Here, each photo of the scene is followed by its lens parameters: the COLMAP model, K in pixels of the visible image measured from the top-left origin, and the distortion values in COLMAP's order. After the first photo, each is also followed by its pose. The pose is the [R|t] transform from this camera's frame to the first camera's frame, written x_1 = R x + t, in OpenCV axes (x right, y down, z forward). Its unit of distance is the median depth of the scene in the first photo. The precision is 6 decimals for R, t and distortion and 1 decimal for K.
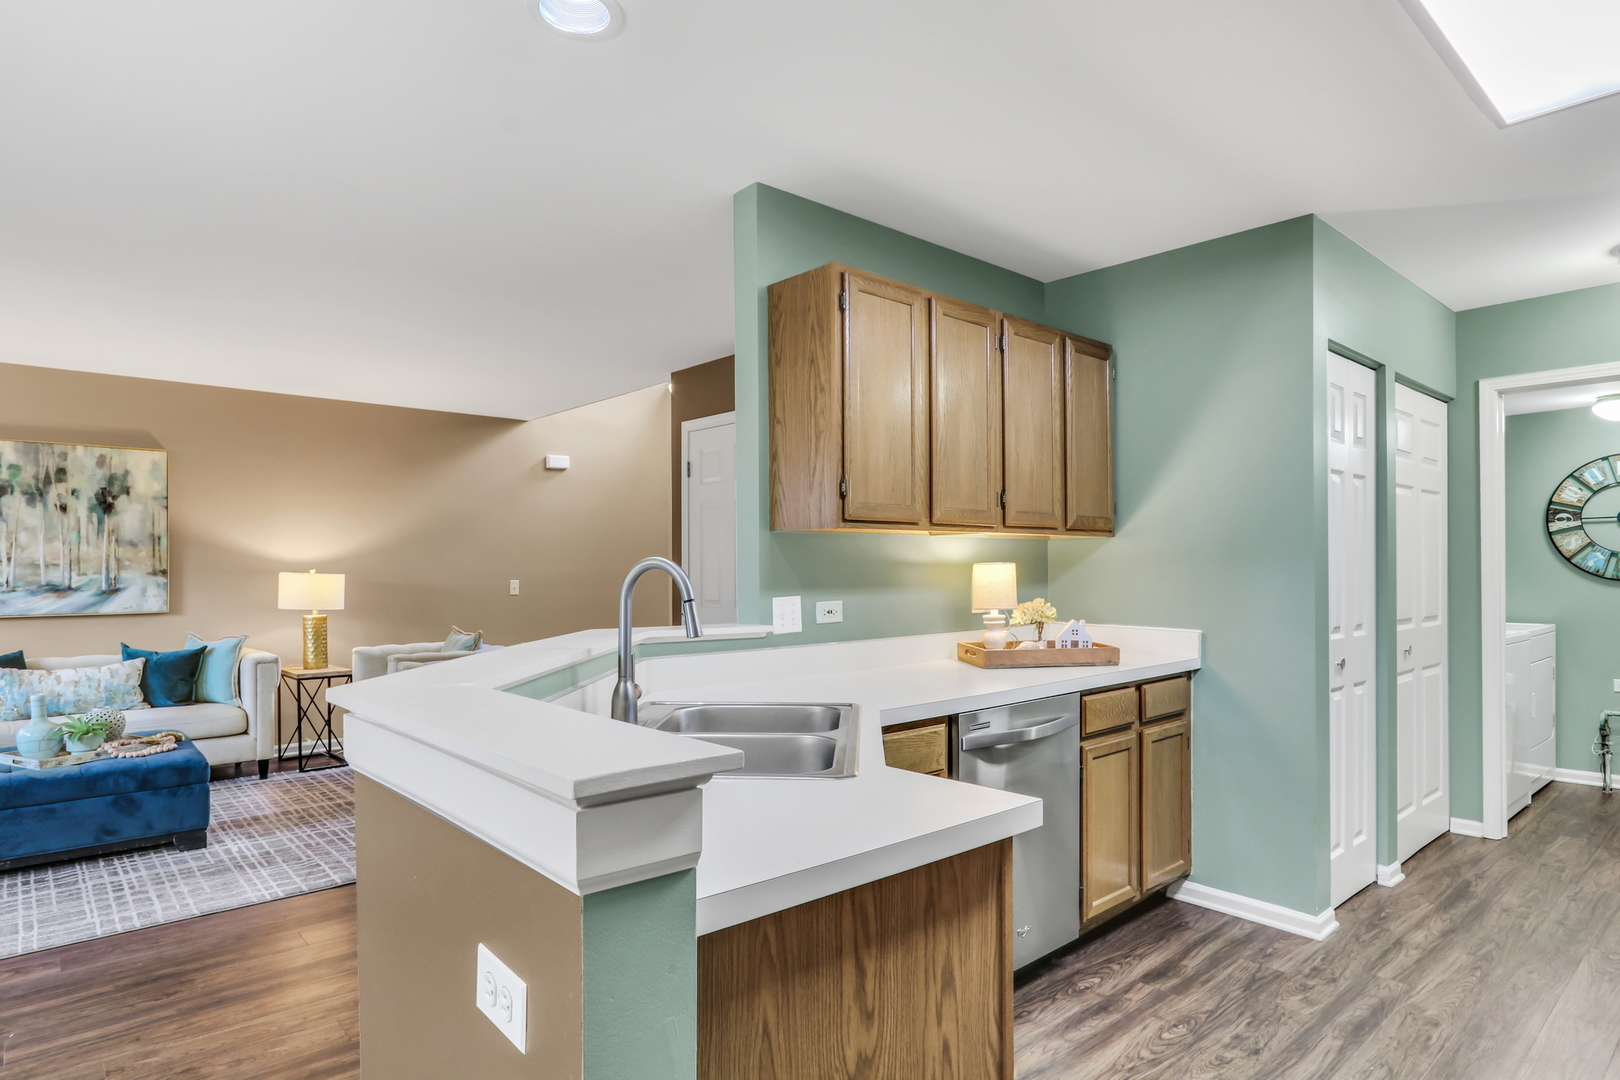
lens RADIAL K [[905.6, 0, 807.7], [0, 905.6, 566.0], [0, 0, 1]] dist [-0.017490, 0.003961]
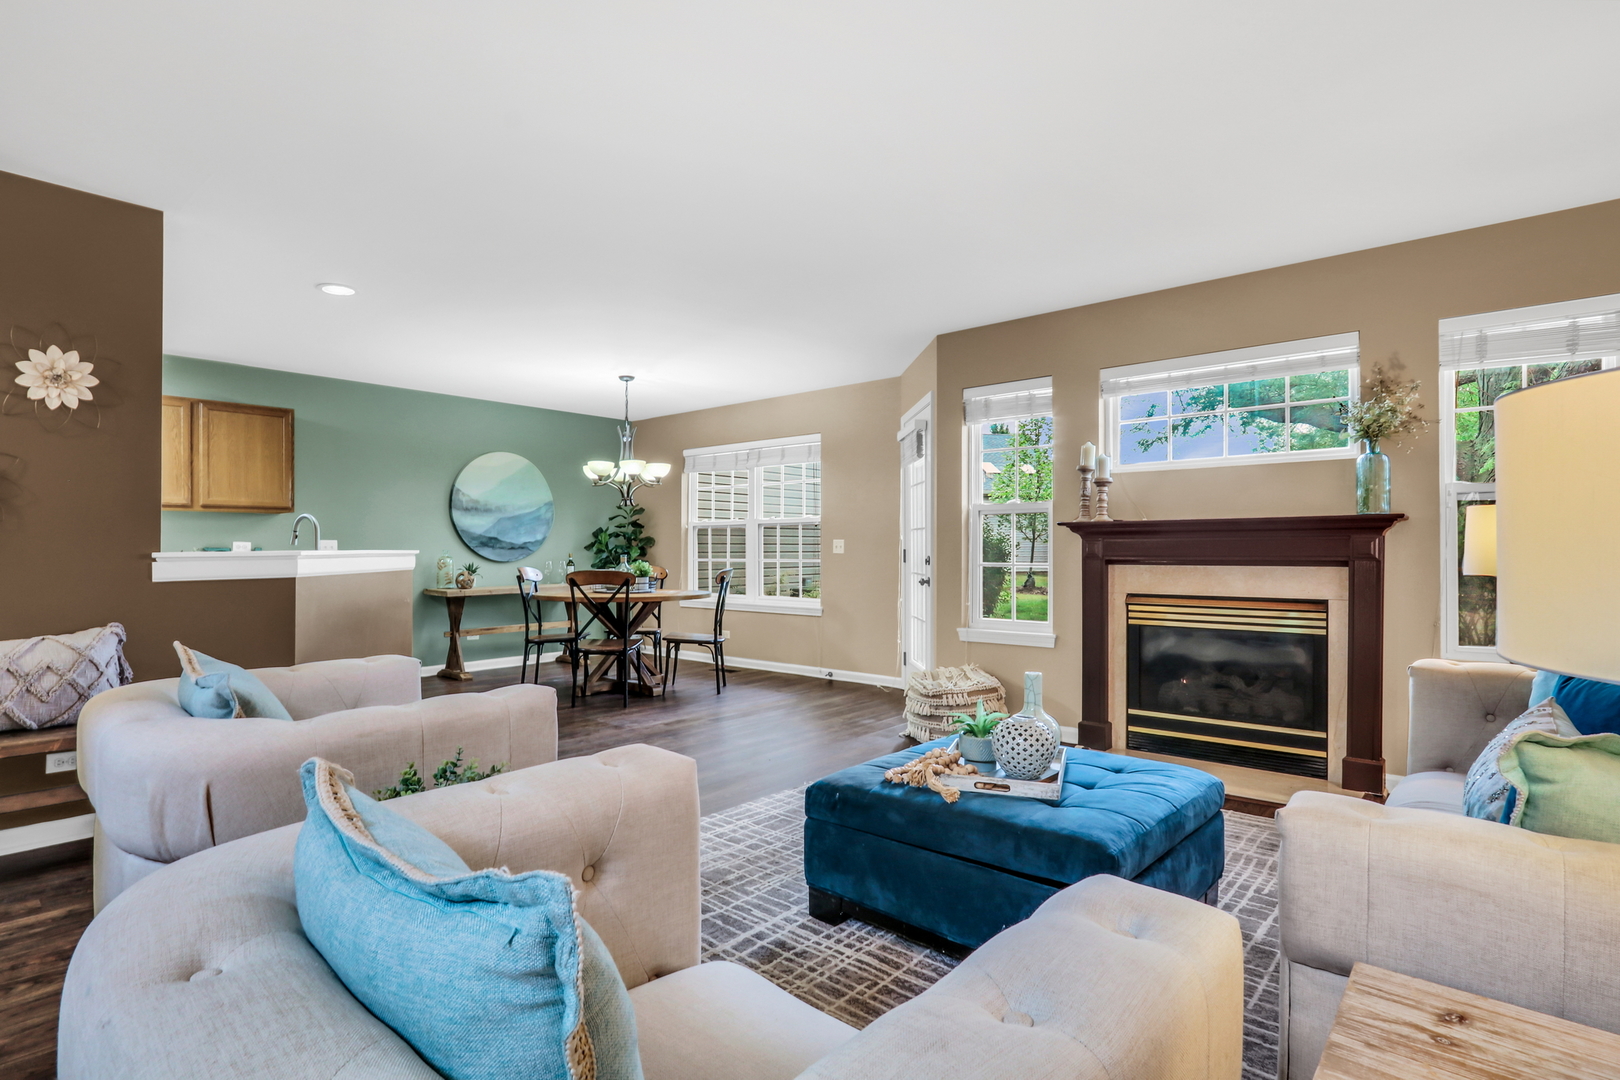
lens RADIAL K [[817.2, 0, 804.3], [0, 817.2, 550.3], [0, 0, 1]] dist [-0.024020, 0.006825]
pose [[-0.992170, 0.004112, -0.124829, -0.461126], [0.004123, 0.999991, 0.000176, 0.035632], [0.124828, -0.000340, -0.992178, 1.239283]]
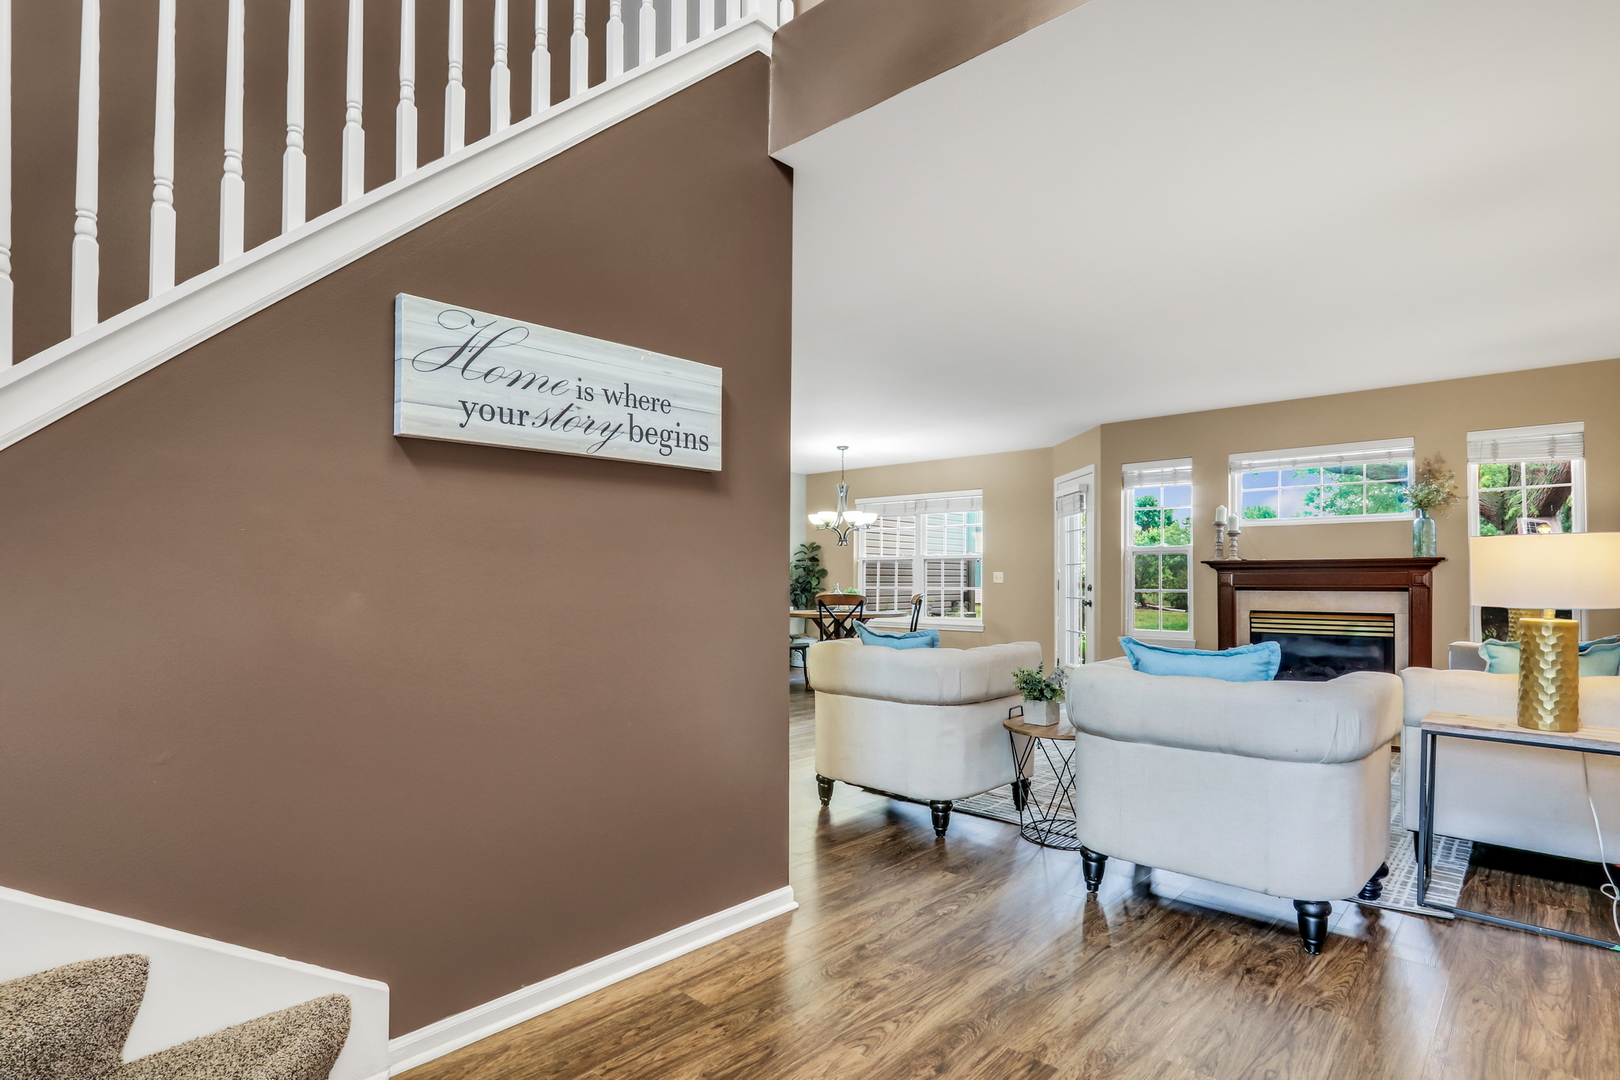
lens RADIAL K [[836.5, 0, 823.3], [0, 836.5, 566.4], [0, 0, 1]] dist [0.000659, -0.000937]
pose [[-0.992313, -0.002029, -0.123740, -0.112263], [0.000275, 0.999827, -0.018602, 0.039126], [0.123756, -0.018493, -0.992140, 1.604186]]
